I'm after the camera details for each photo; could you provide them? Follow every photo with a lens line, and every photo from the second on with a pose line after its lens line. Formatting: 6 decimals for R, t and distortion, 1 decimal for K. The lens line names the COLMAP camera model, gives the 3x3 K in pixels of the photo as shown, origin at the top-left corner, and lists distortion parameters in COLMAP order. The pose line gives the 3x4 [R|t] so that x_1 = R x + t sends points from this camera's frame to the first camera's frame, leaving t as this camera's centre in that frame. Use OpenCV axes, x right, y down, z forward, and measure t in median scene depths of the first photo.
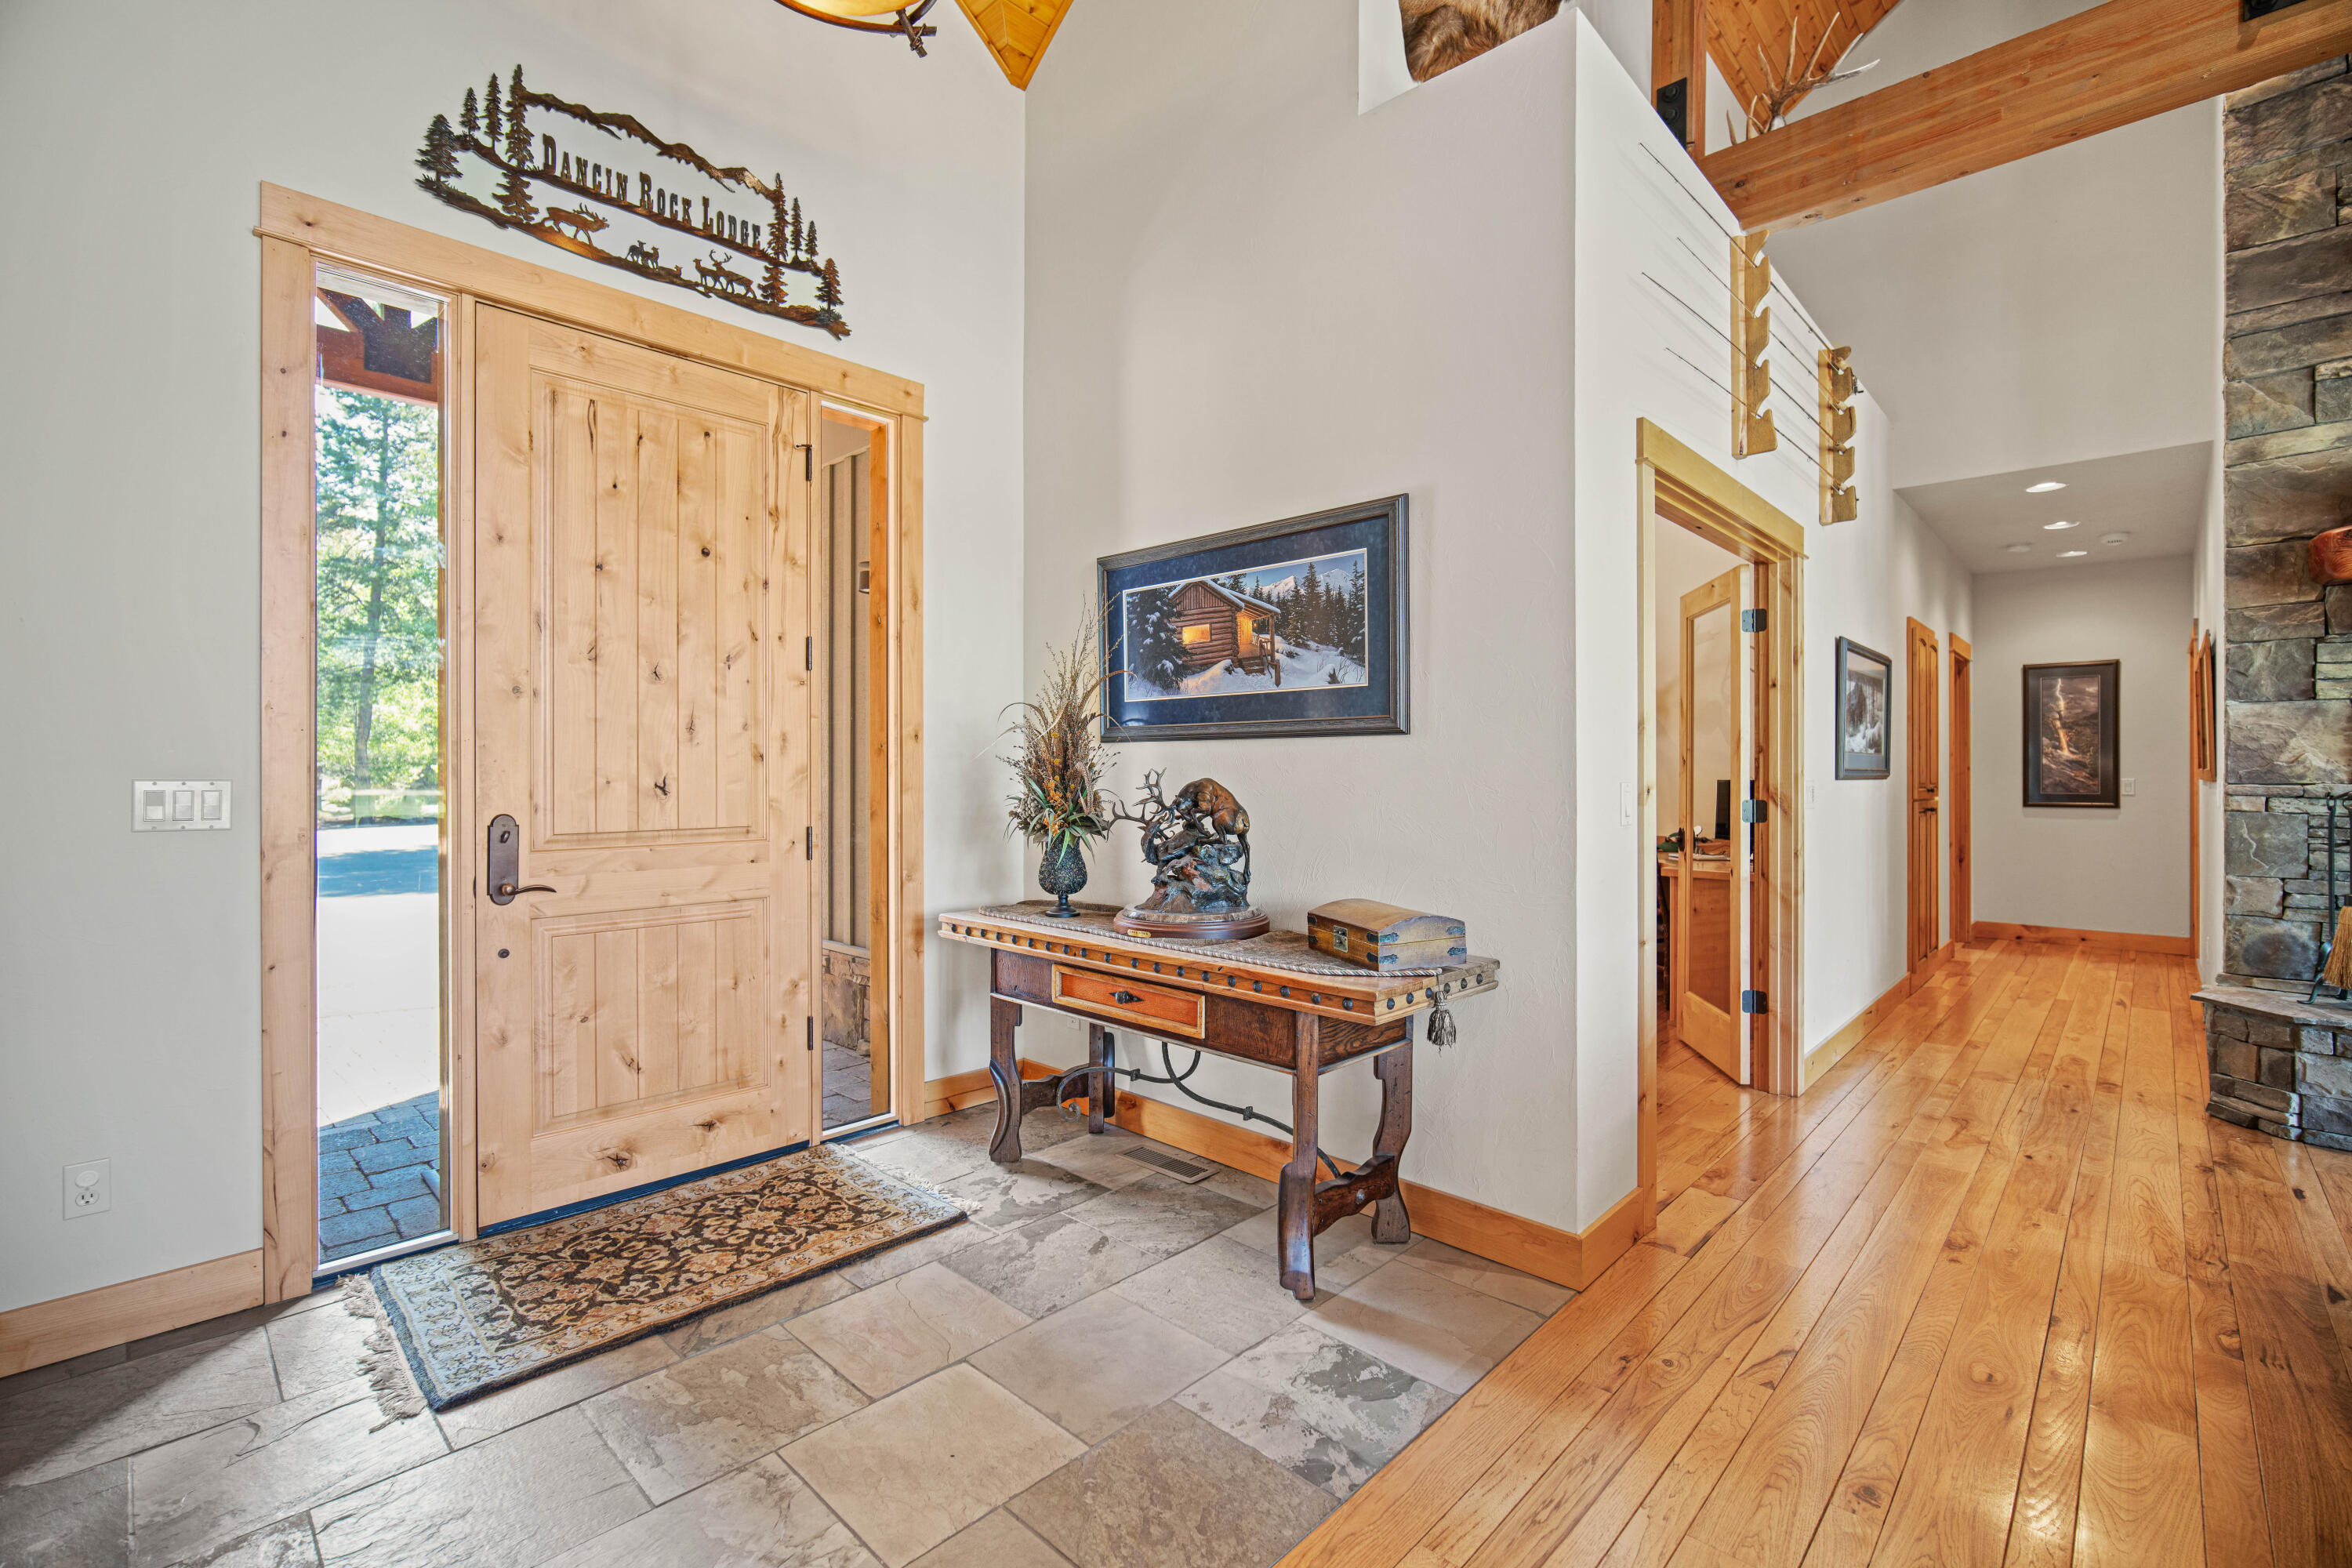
lens RADIAL K [[1029.9, 0, 1171.3], [0, 1029.9, 778.3], [0, 0, 1]] dist [-0.011434, 0.003149]
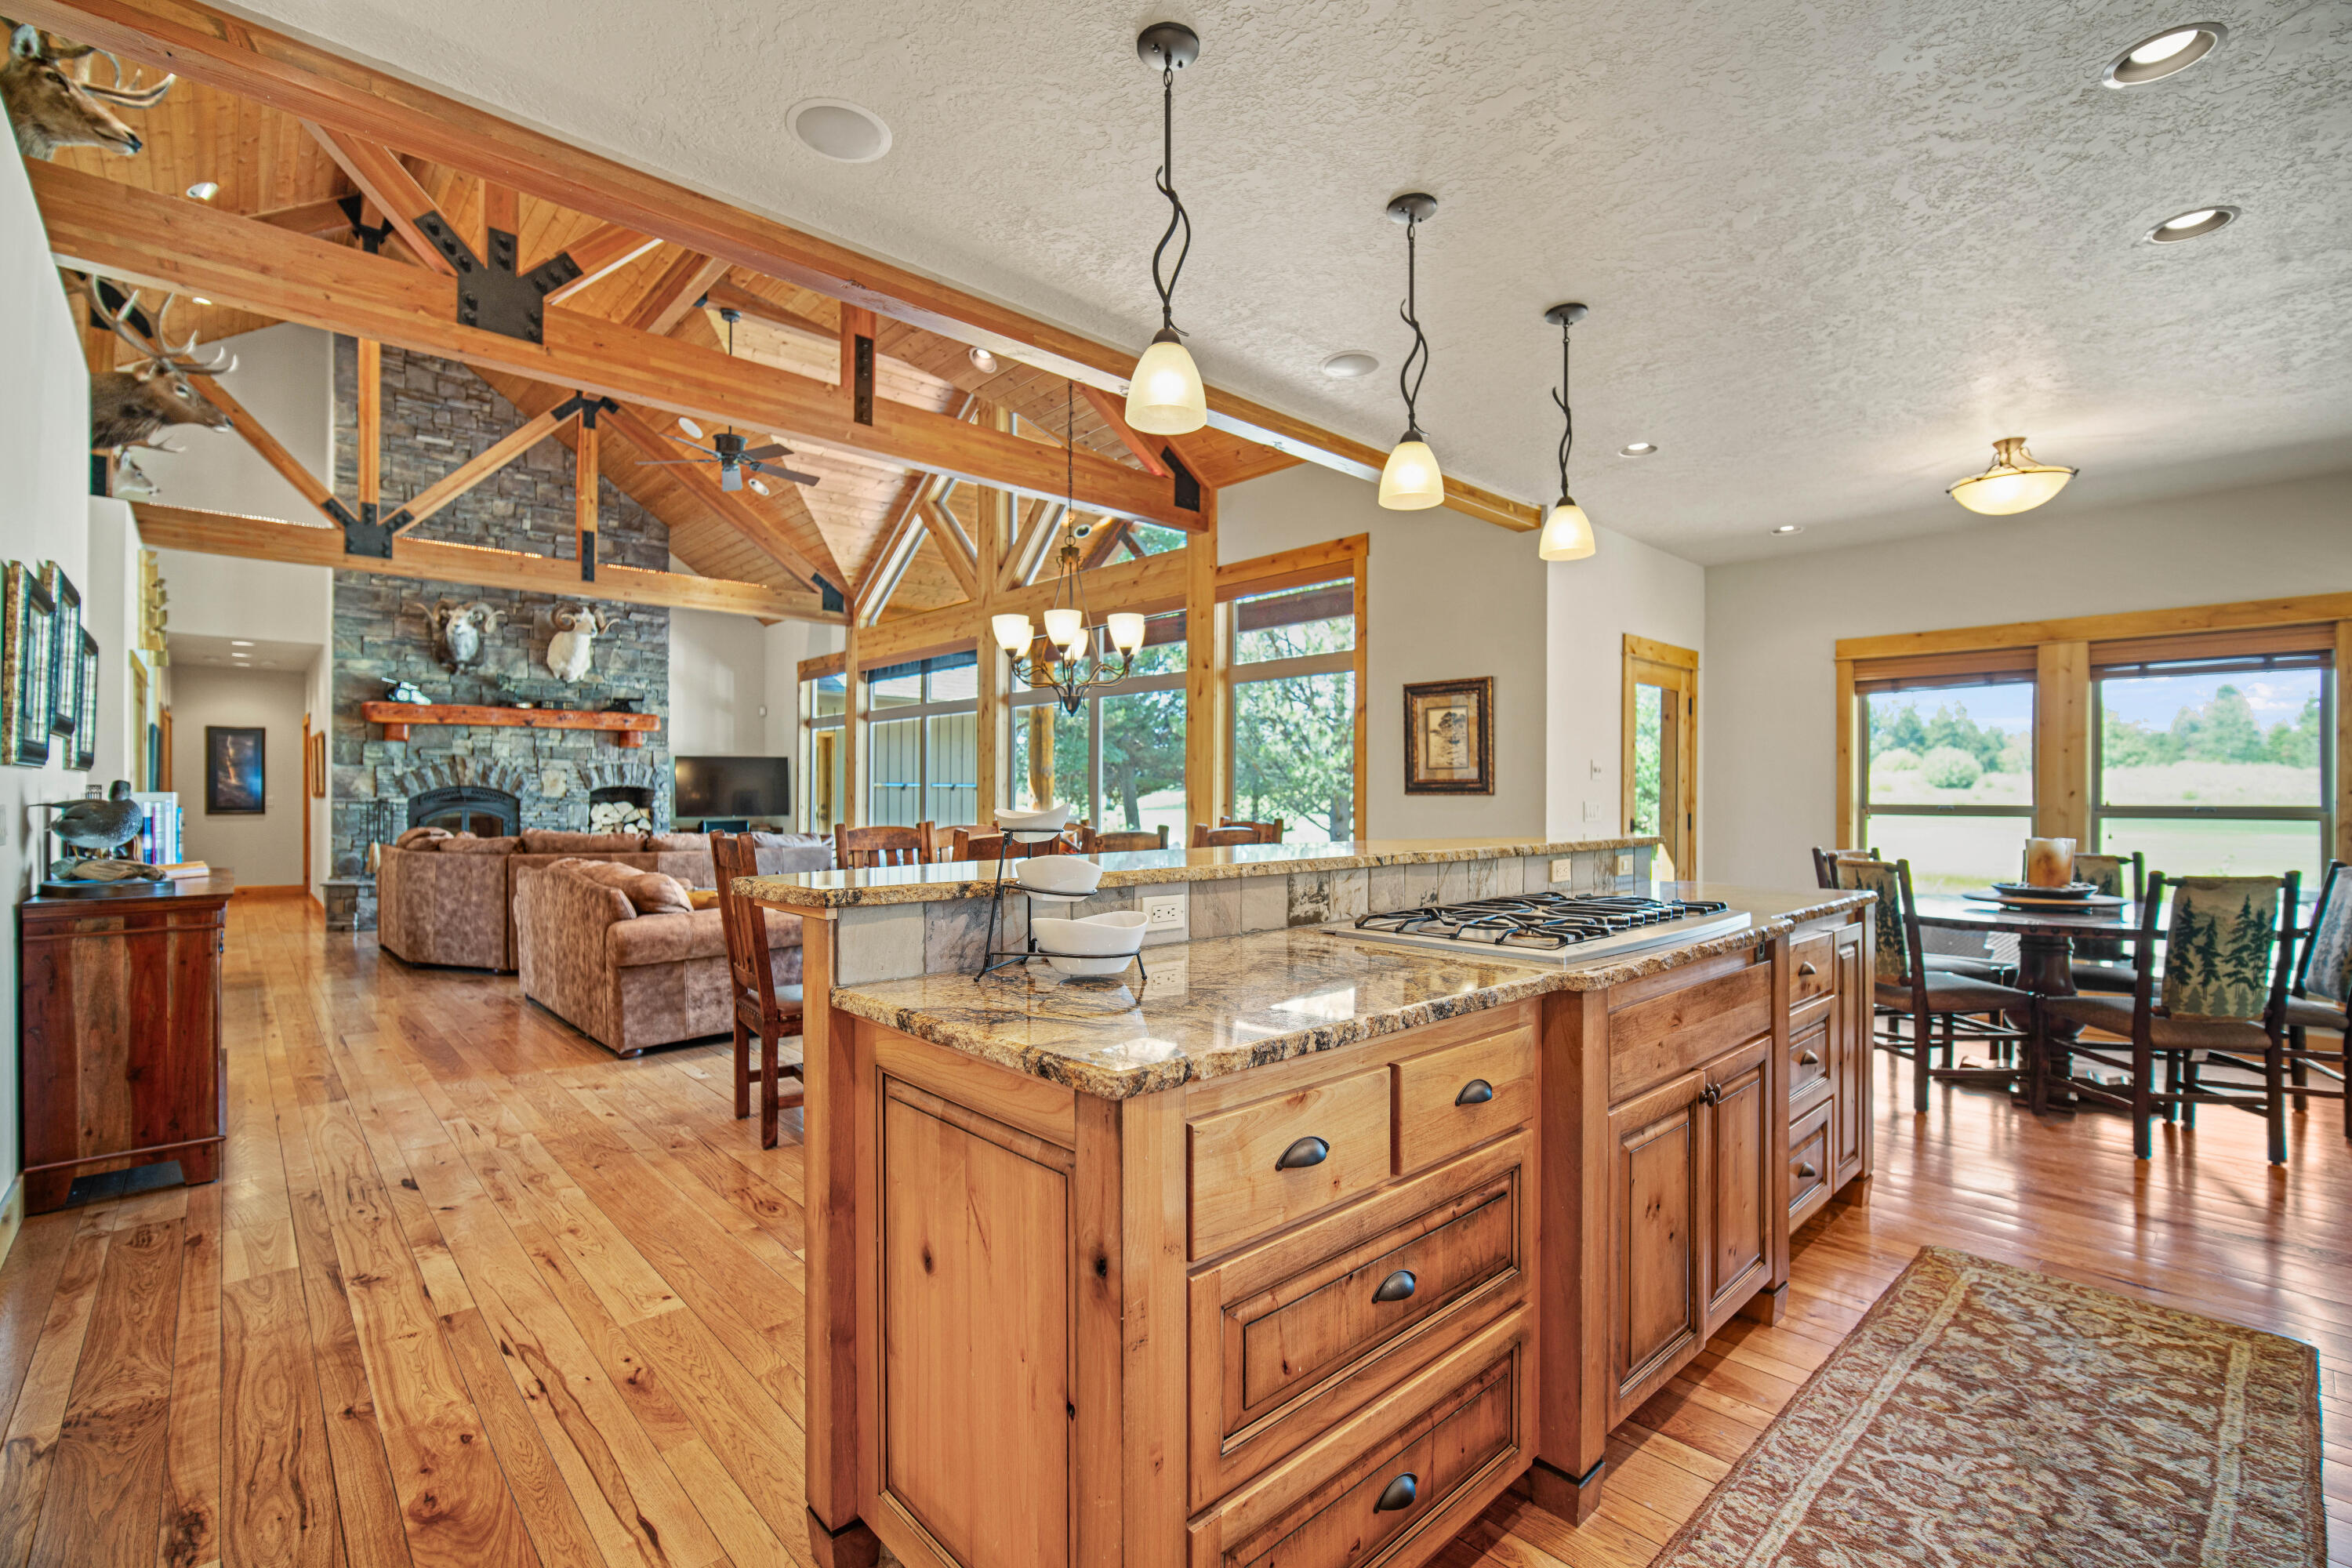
lens RADIAL K [[1029.9, 0, 1174.1], [0, 1029.9, 782.0], [0, 0, 1]] dist [-0.011434, 0.003149]
pose [[0.053422, 0.011540, 0.998505, -1.349920], [0.003770, 0.999924, -0.011758, 0.002493], [-0.998565, 0.004393, 0.053374, -1.182271]]
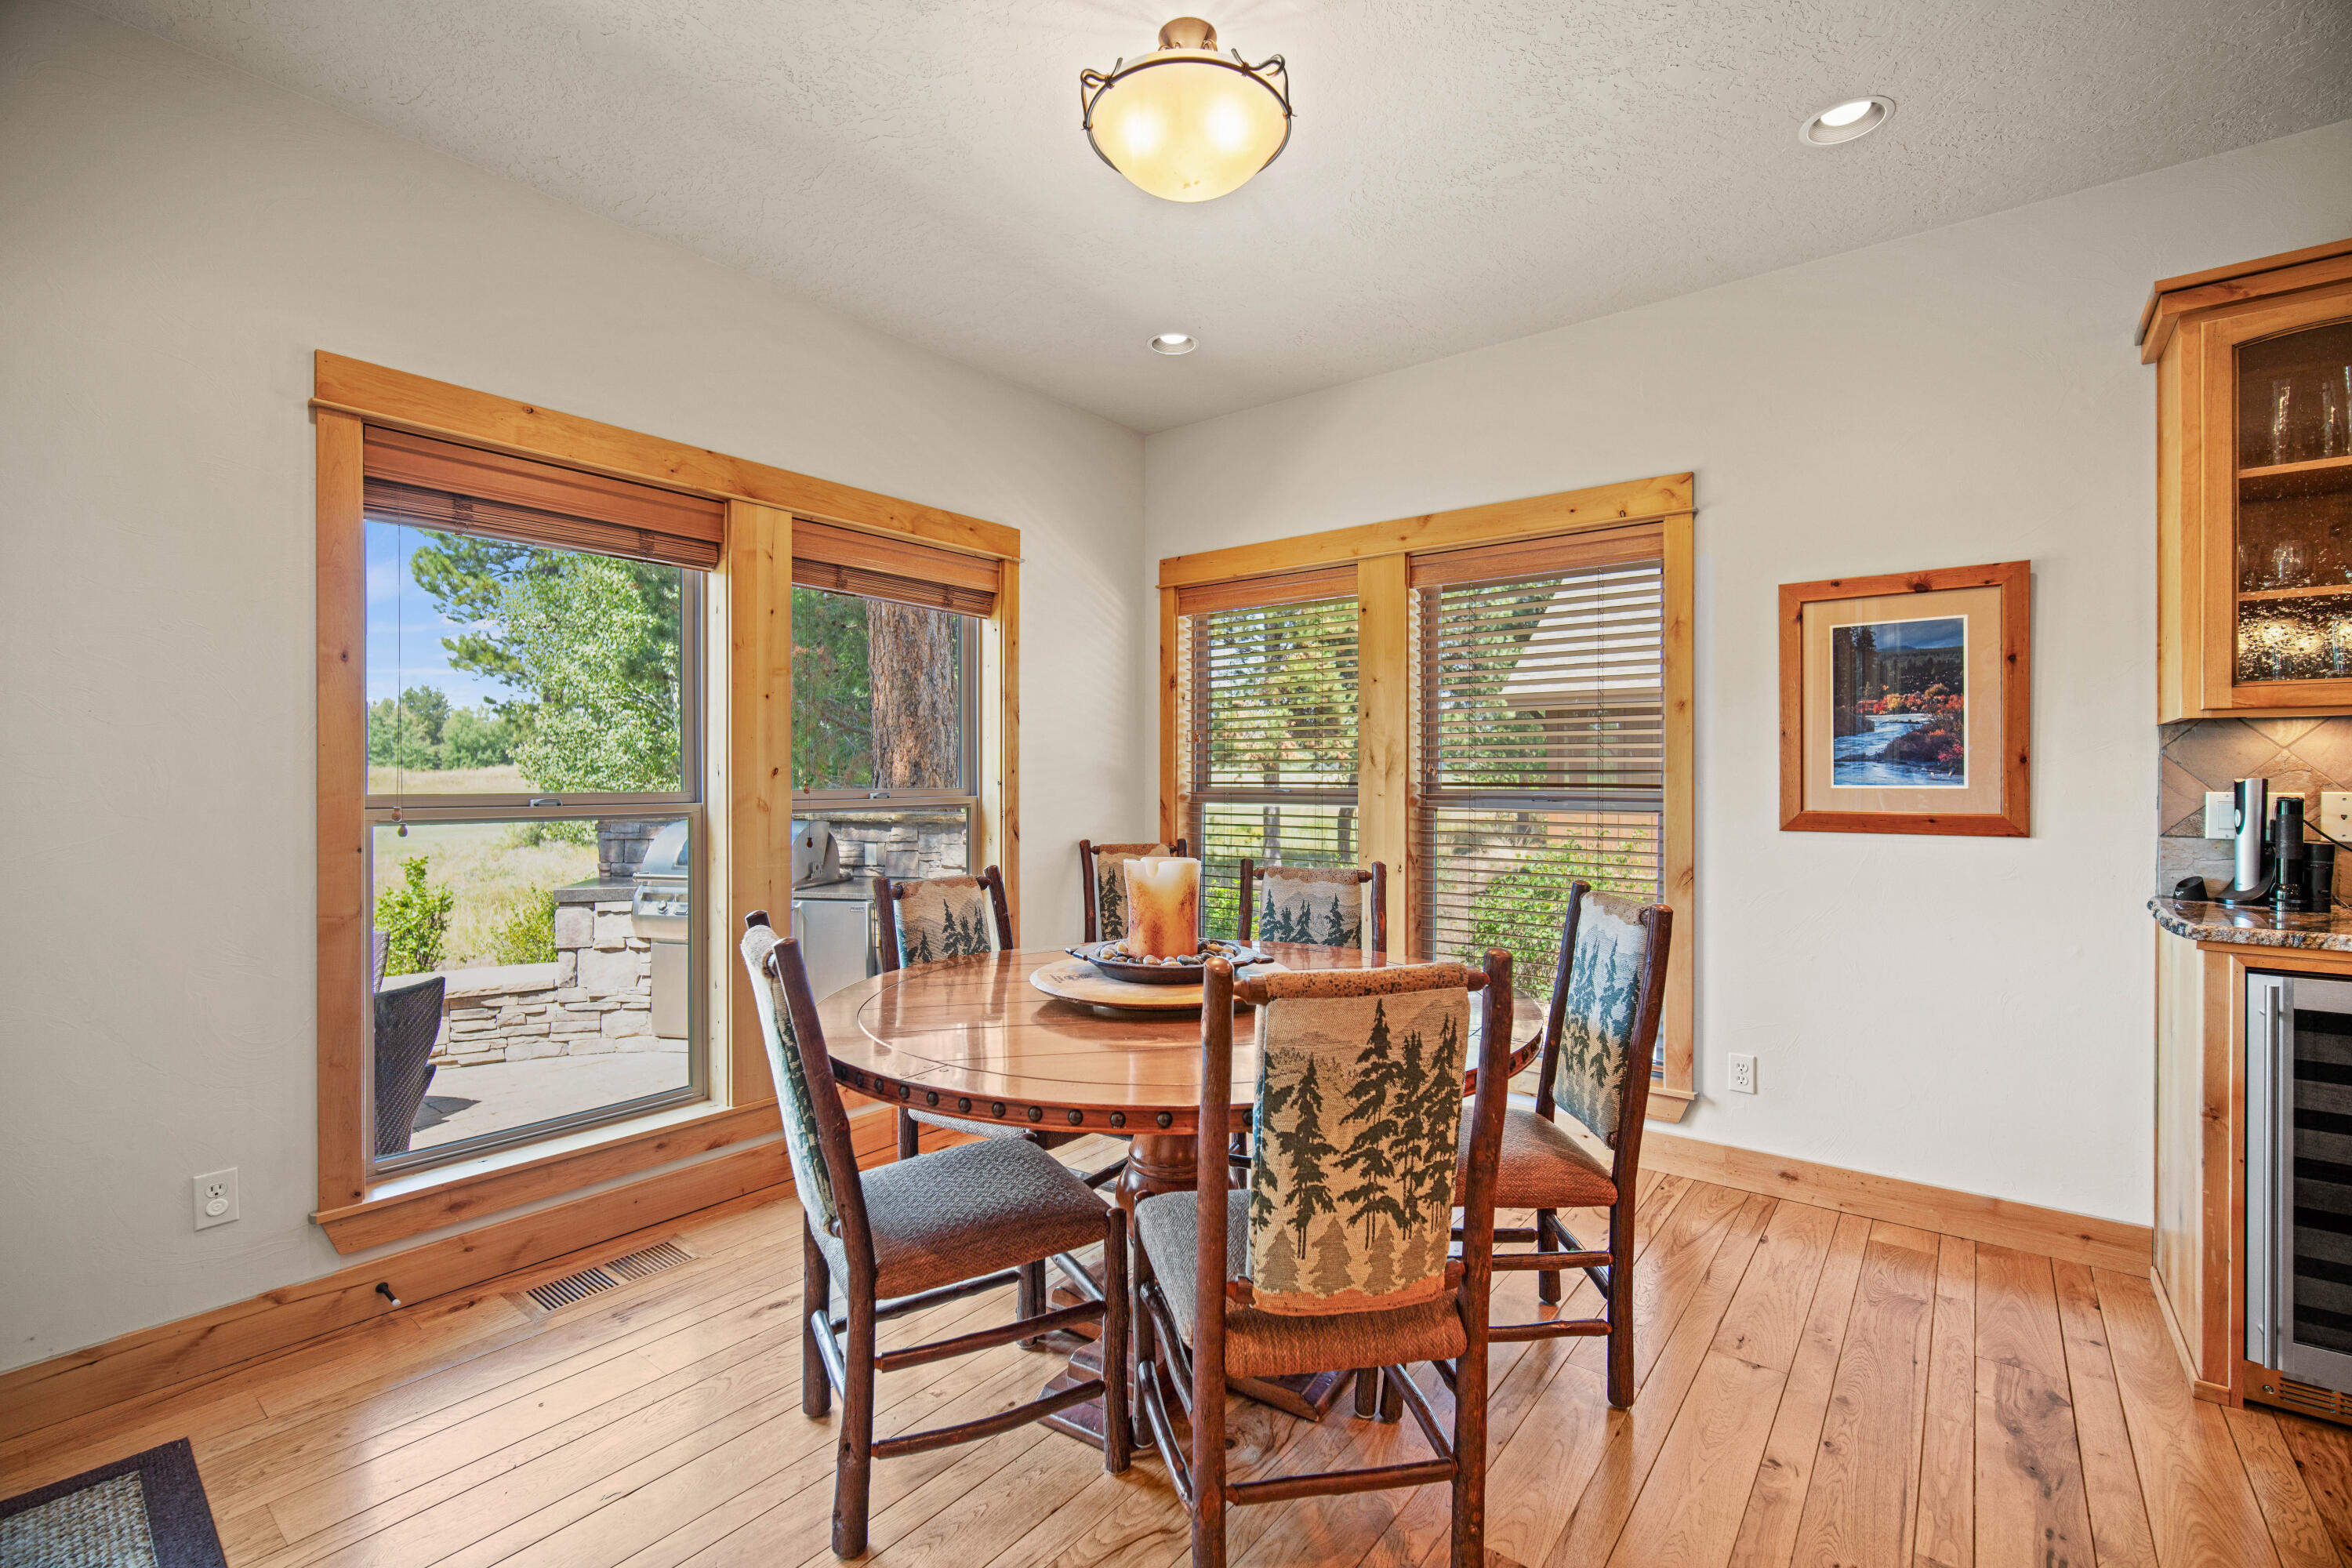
lens RADIAL K [[1029.9, 0, 1159.5], [0, 1029.9, 777.3], [0, 0, 1]] dist [-0.011434, 0.003149]
pose [[-0.995503, -0.001709, -0.094711, -0.062282], [-0.002361, 0.999974, 0.006771, 0.007740], [0.094697, 0.006964, -0.995482, -1.509649]]
